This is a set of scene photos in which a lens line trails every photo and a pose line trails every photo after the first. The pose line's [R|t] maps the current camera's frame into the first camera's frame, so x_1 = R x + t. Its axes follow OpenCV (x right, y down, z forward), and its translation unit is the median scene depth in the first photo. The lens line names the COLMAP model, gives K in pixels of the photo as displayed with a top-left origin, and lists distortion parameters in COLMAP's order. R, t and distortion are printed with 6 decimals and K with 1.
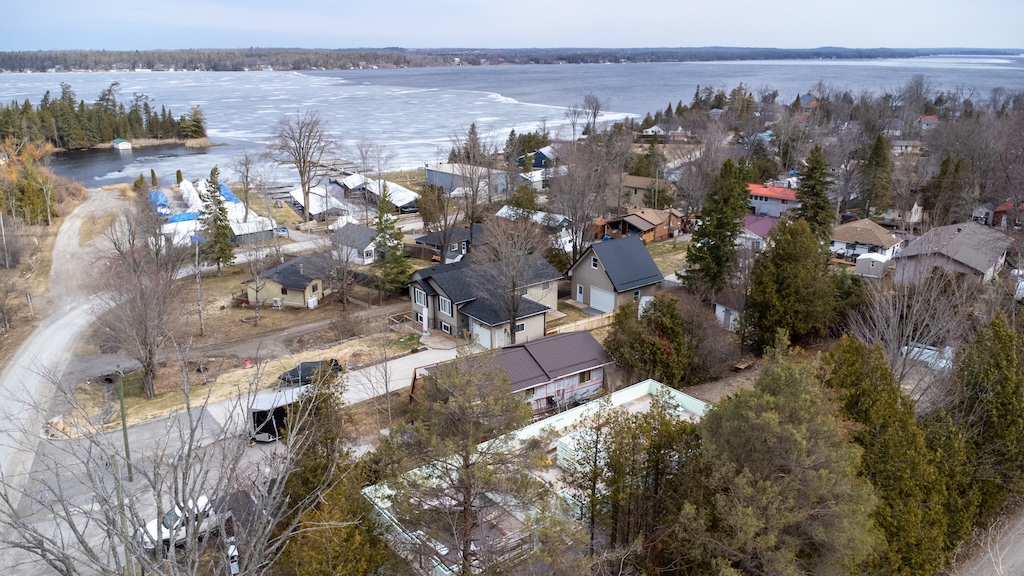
lens RADIAL K [[741.8, 0, 512.4], [0, 741.8, 292.2], [0, 0, 1]] dist [0.031407, -0.053113]
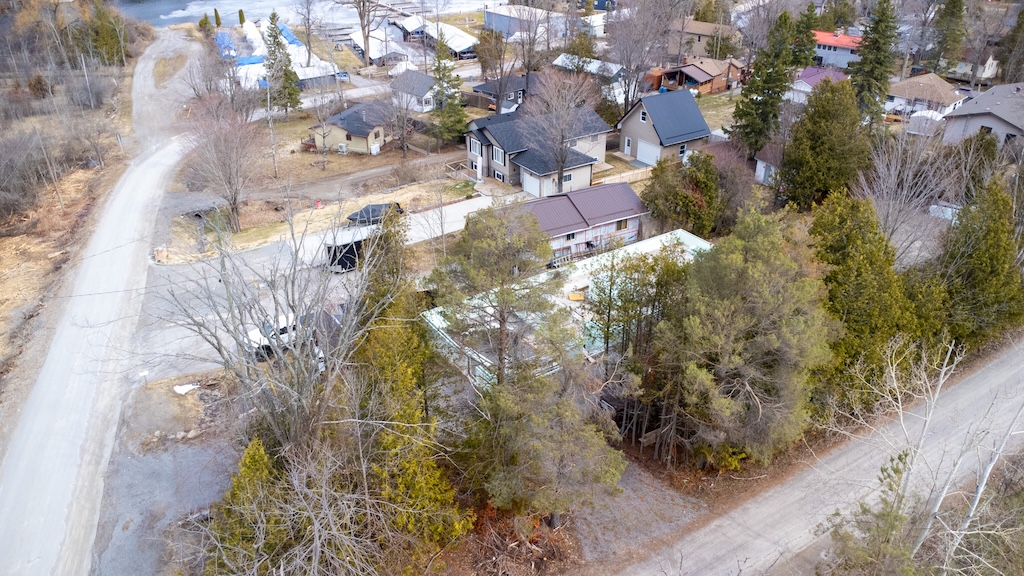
lens RADIAL K [[741.8, 0, 512.4], [0, 741.8, 292.2], [0, 0, 1]] dist [0.031407, -0.053113]
pose [[0.996550, 0.037215, -0.074180, 0.008467], [-0.021490, 0.979052, 0.202474, -0.003101], [0.080161, -0.200182, 0.976474, -0.040825]]
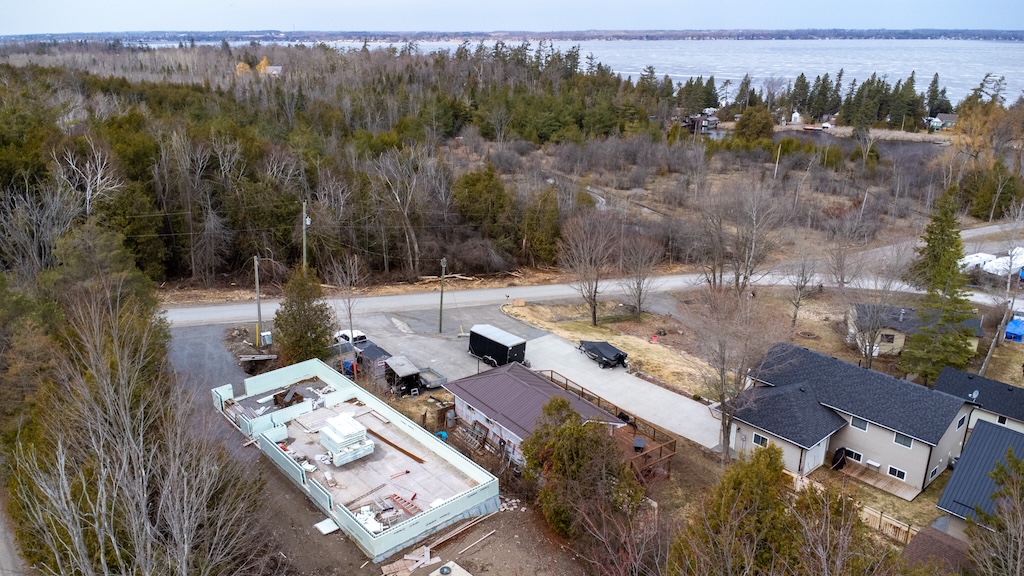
lens RADIAL K [[741.8, 0, 512.4], [0, 741.8, 292.2], [0, 0, 1]] dist [0.031407, -0.053113]
pose [[0.048273, 0.330315, -0.942635, 0.331793], [-0.305376, 0.903428, 0.300938, -0.119700], [0.951007, 0.273331, 0.144482, 0.311311]]
